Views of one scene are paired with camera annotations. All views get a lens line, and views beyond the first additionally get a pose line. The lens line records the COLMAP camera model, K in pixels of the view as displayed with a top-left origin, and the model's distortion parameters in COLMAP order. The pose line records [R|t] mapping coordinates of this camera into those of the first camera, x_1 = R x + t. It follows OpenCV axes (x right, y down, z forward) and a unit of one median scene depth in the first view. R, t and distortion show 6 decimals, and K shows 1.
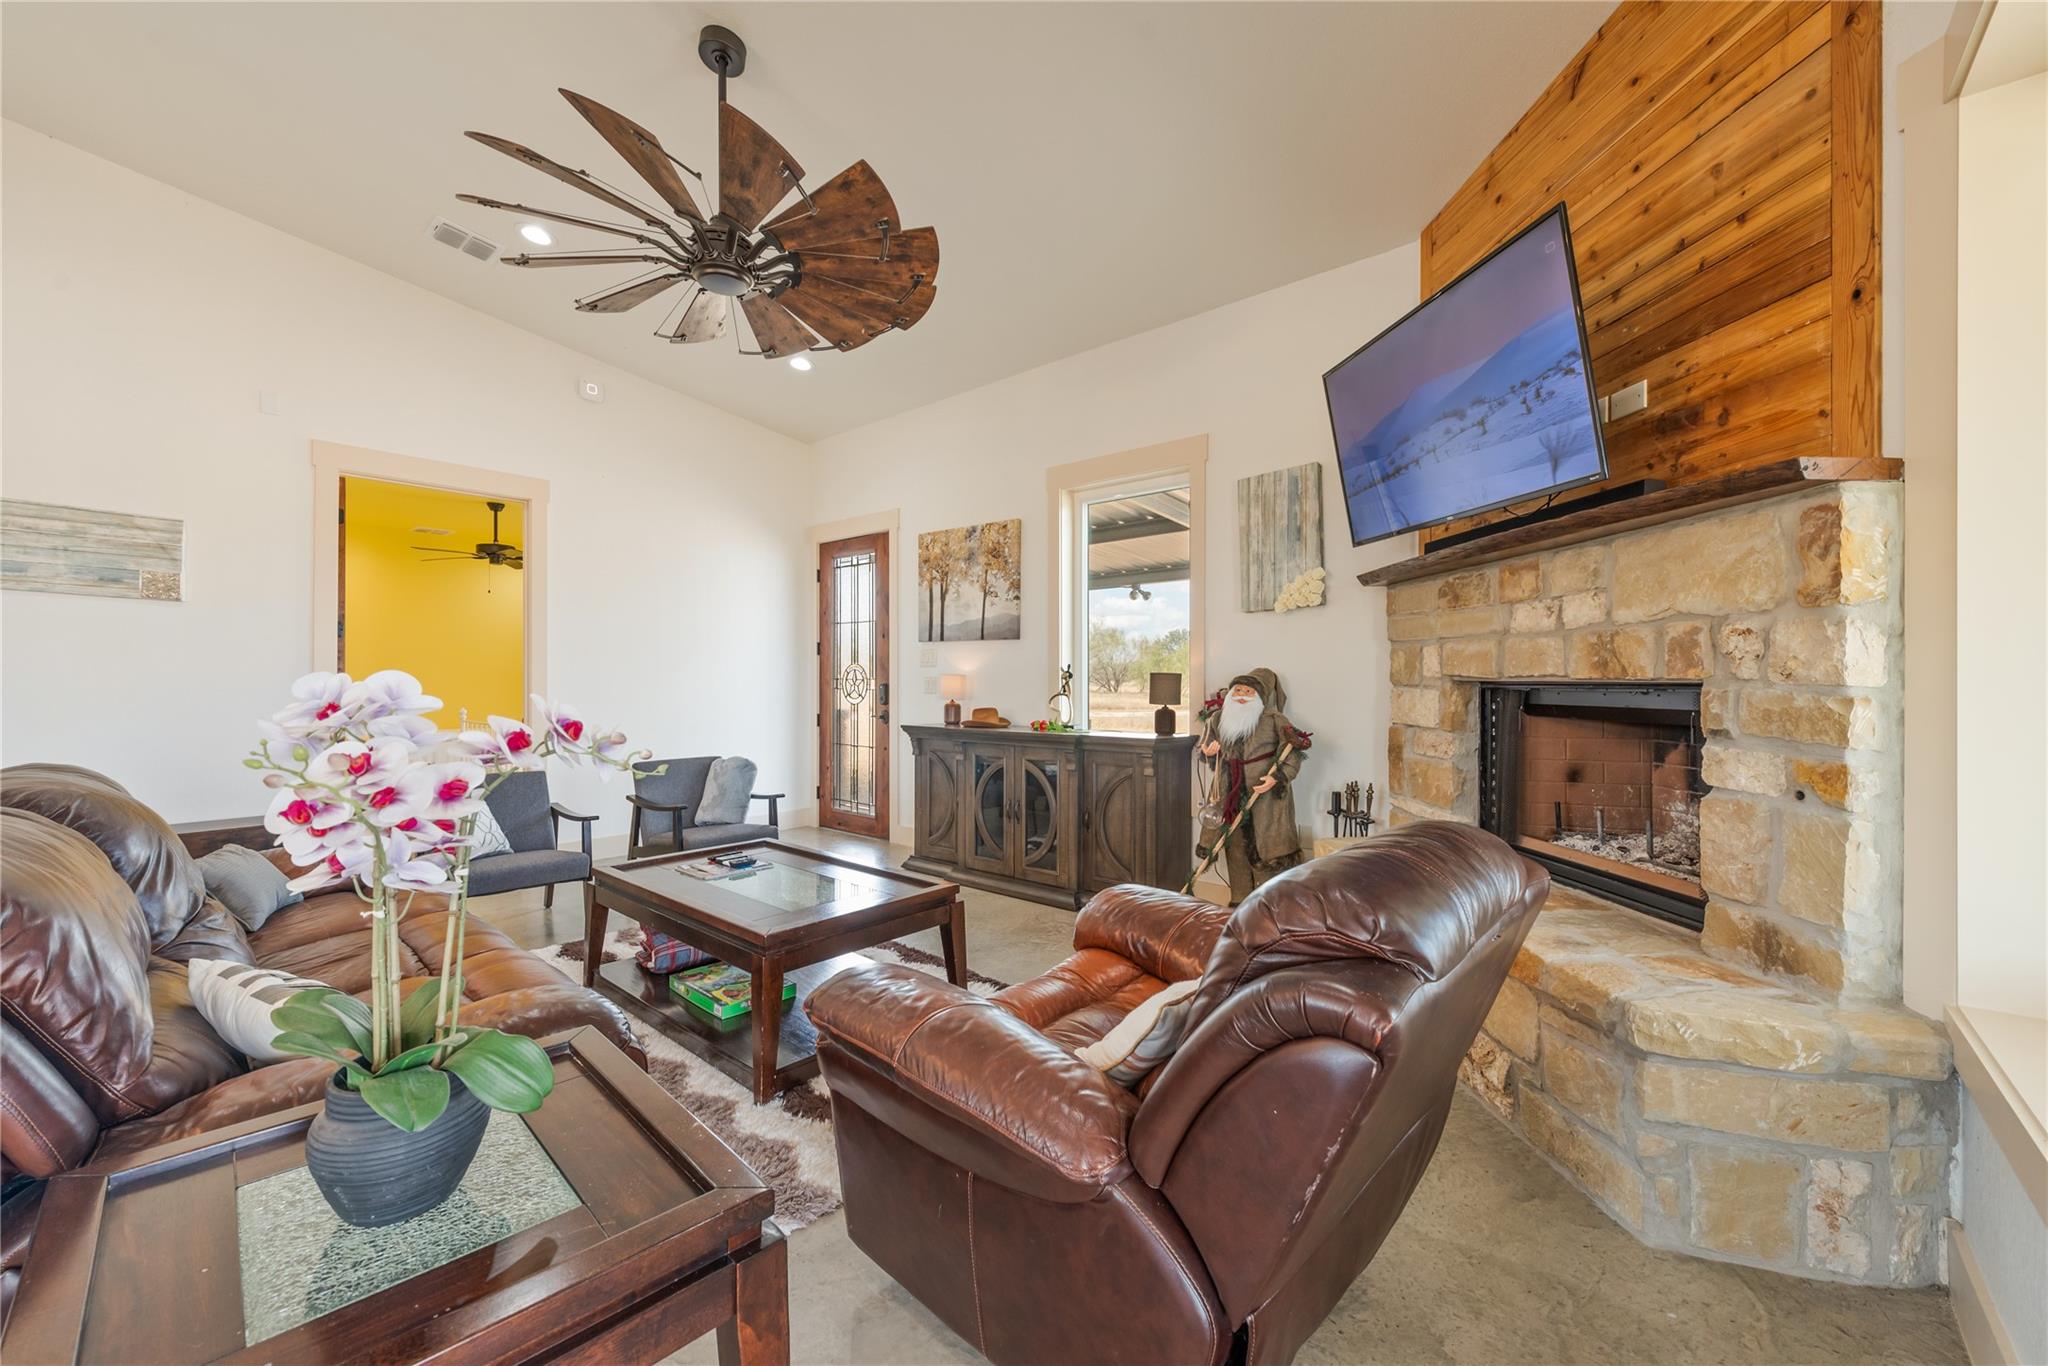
lens RADIAL K [[793.9, 0, 1024.7], [0, 793.9, 679.9], [0, 0, 1]] dist [0.000836, -0.000070]
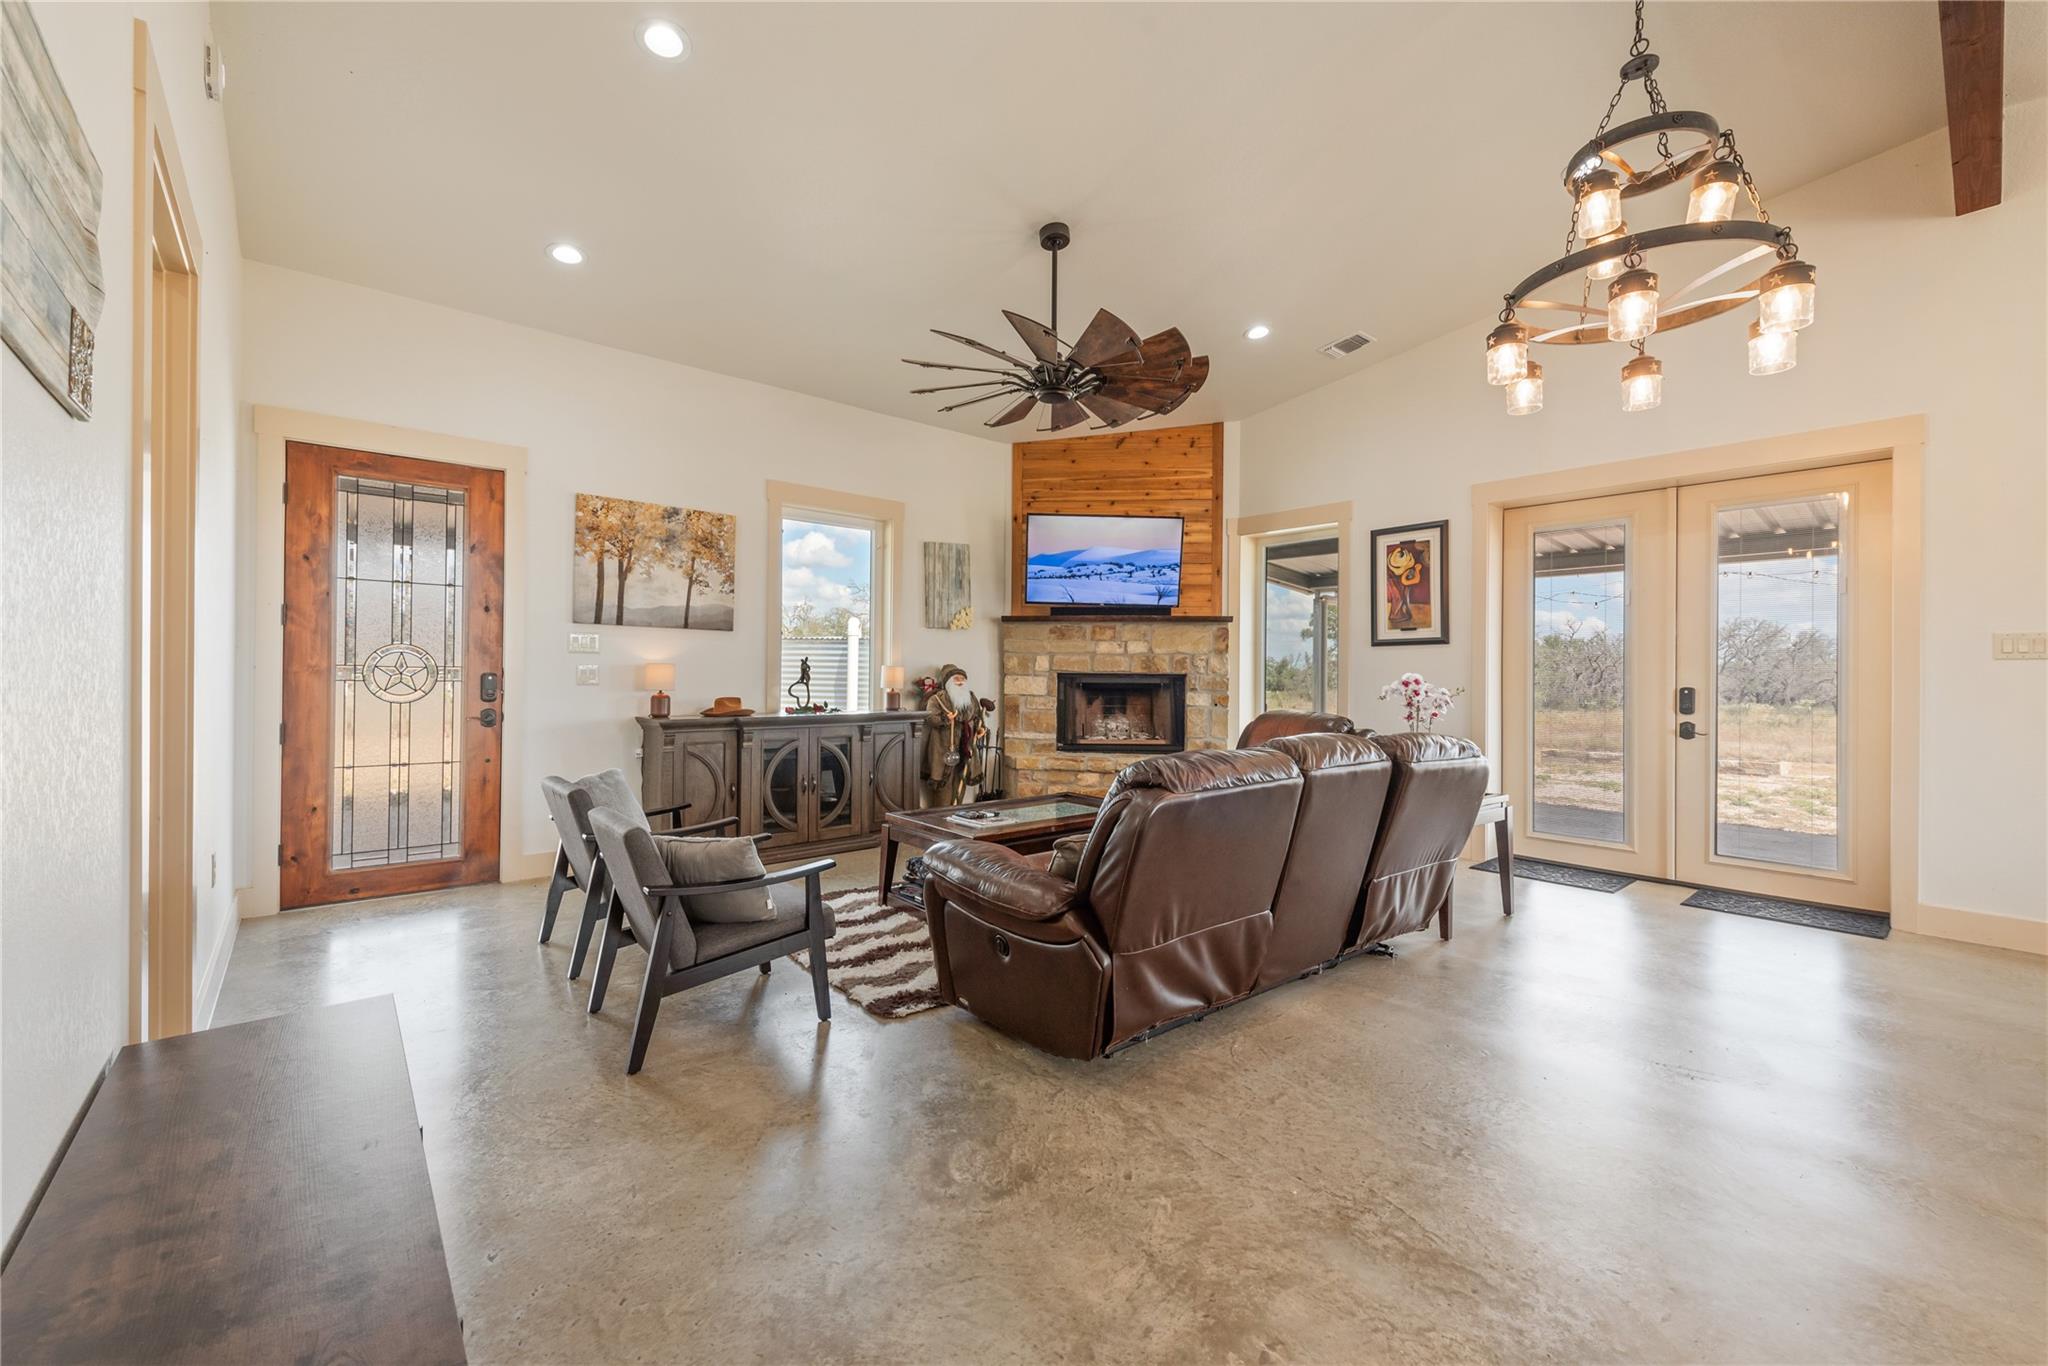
lens RADIAL K [[842.6, 0, 1038.8], [0, 842.6, 669.5], [0, 0, 1]] dist [0.004051, -0.000137]
pose [[0.132244, 0.002228, 0.991215, -1.410673], [-0.008118, 0.999966, -0.001165, -0.003356], [-0.991184, -0.007893, 0.132257, 0.606508]]
